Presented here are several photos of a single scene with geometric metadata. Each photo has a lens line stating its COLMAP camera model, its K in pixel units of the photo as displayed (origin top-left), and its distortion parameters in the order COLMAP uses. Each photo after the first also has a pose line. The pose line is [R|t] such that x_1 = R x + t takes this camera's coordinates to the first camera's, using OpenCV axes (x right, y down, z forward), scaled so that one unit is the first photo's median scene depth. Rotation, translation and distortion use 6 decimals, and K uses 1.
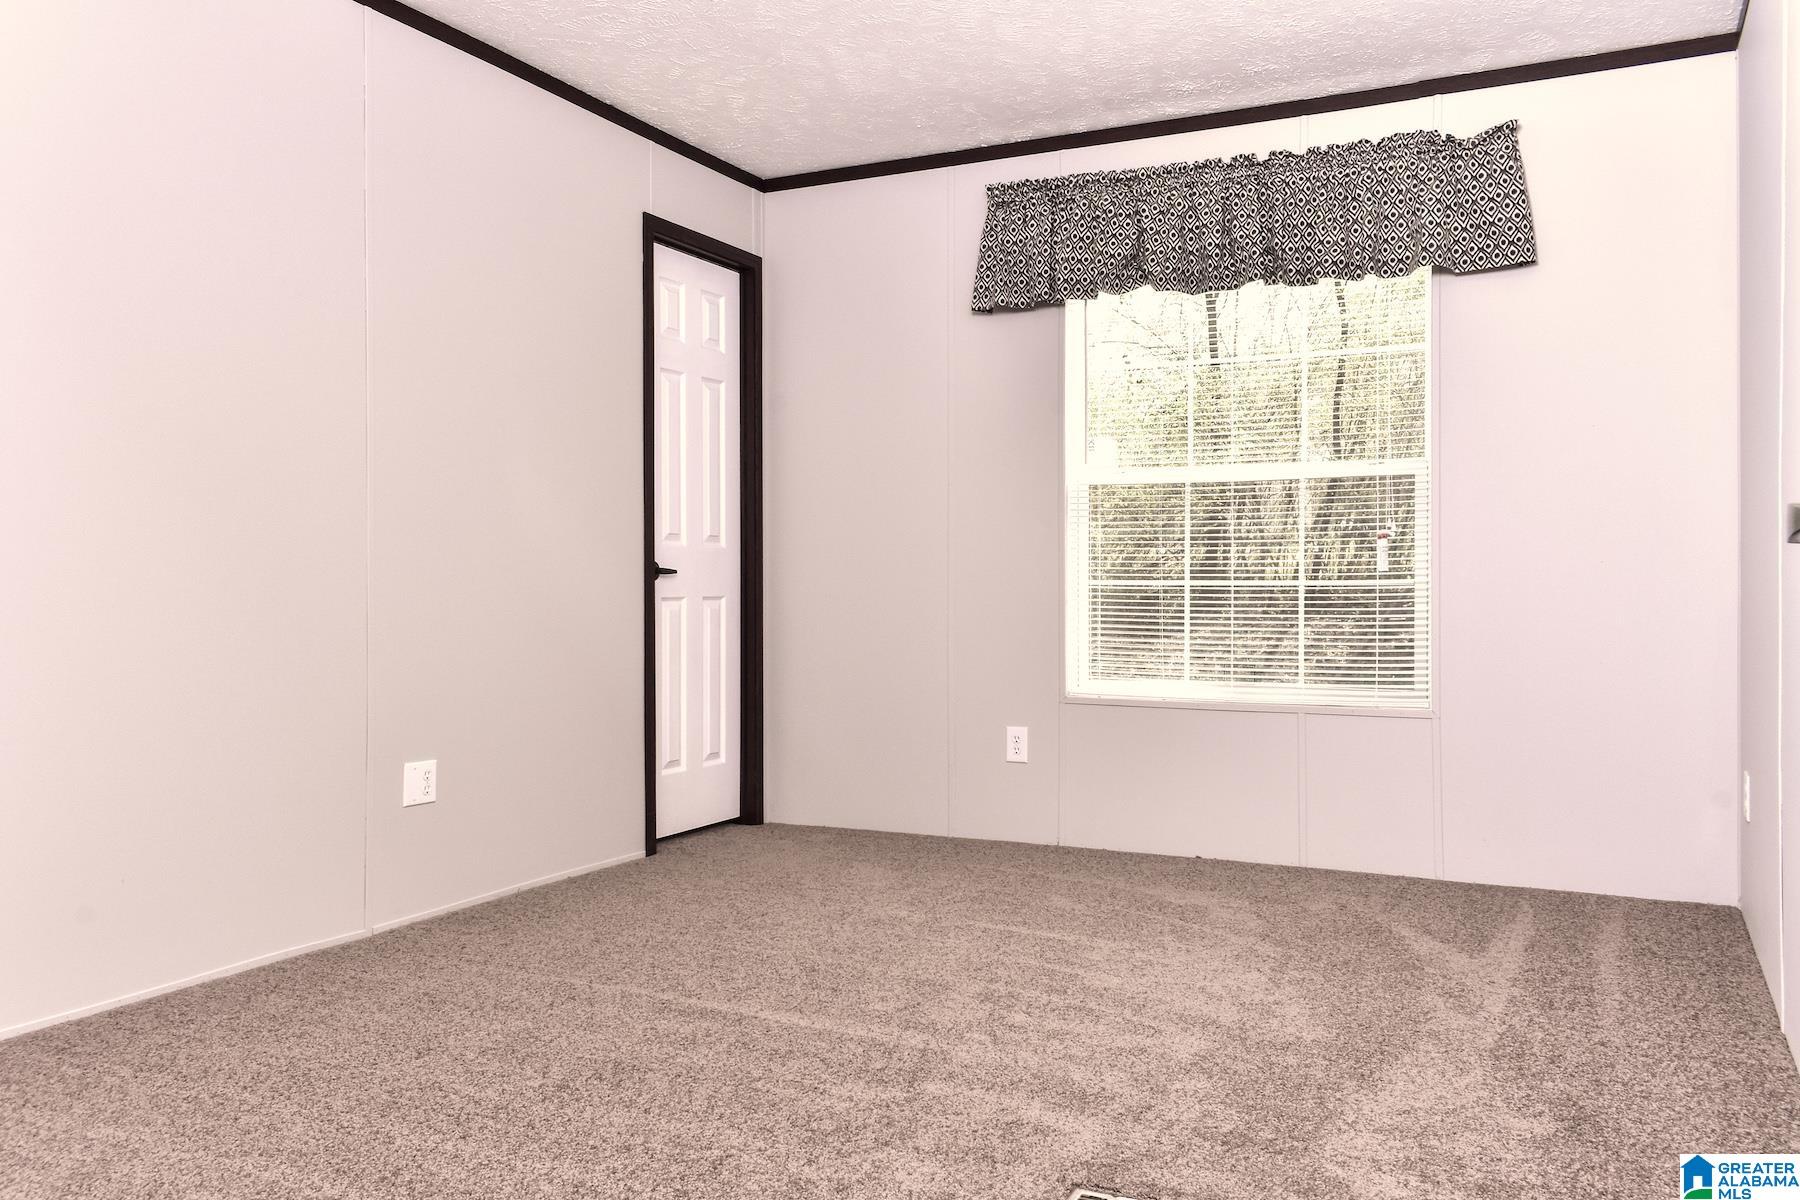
lens RADIAL K [[1402.6, 0, 900.0], [0, 1402.6, 600.0], [0, 0, 1]] dist [-0.000434, -0.000552]
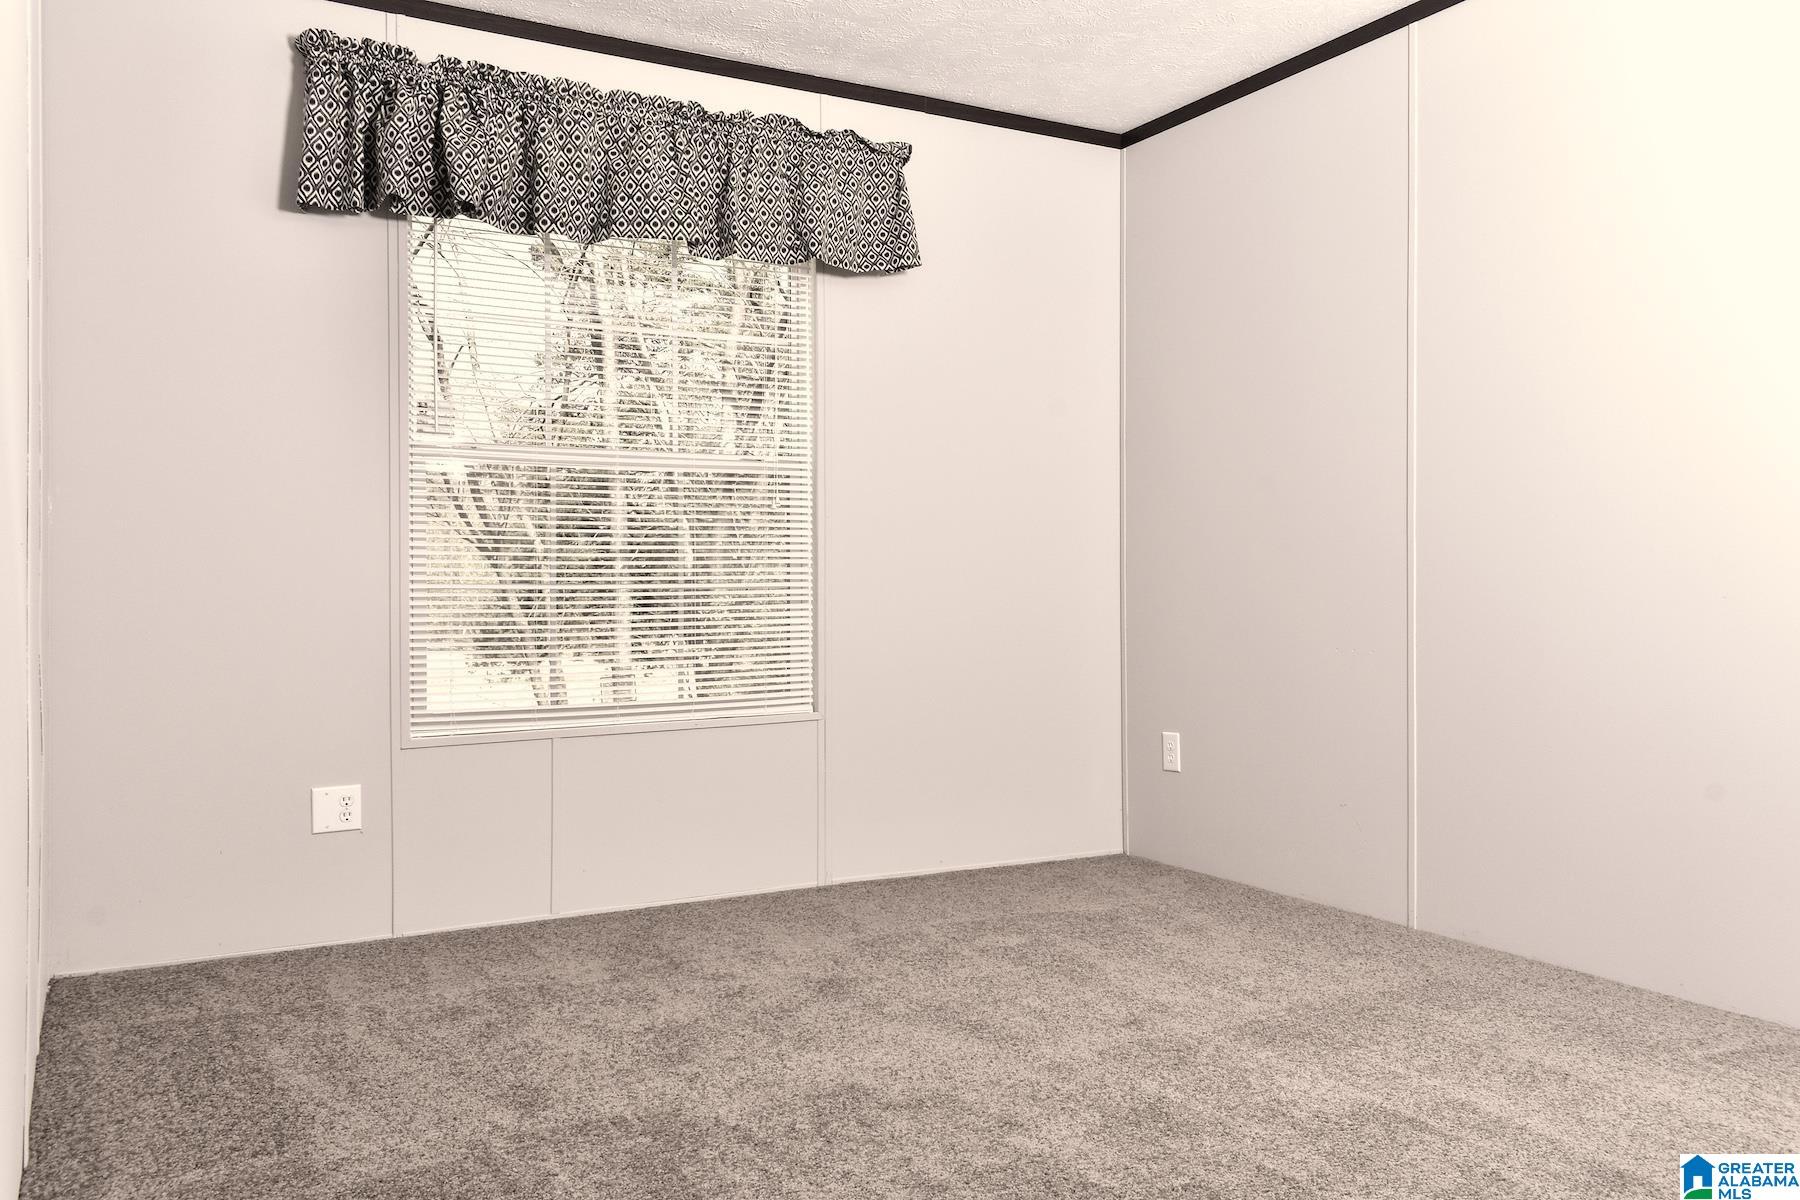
lens RADIAL K [[1402.6, 0, 900.0], [0, 1402.6, 600.0], [0, 0, 1]] dist [-0.000434, -0.000552]
pose [[0.561377, -0.016535, 0.827395, -0.376482], [0.012439, 0.999856, 0.011542, -0.011255], [-0.827466, 0.003812, 0.561502, 0.360463]]
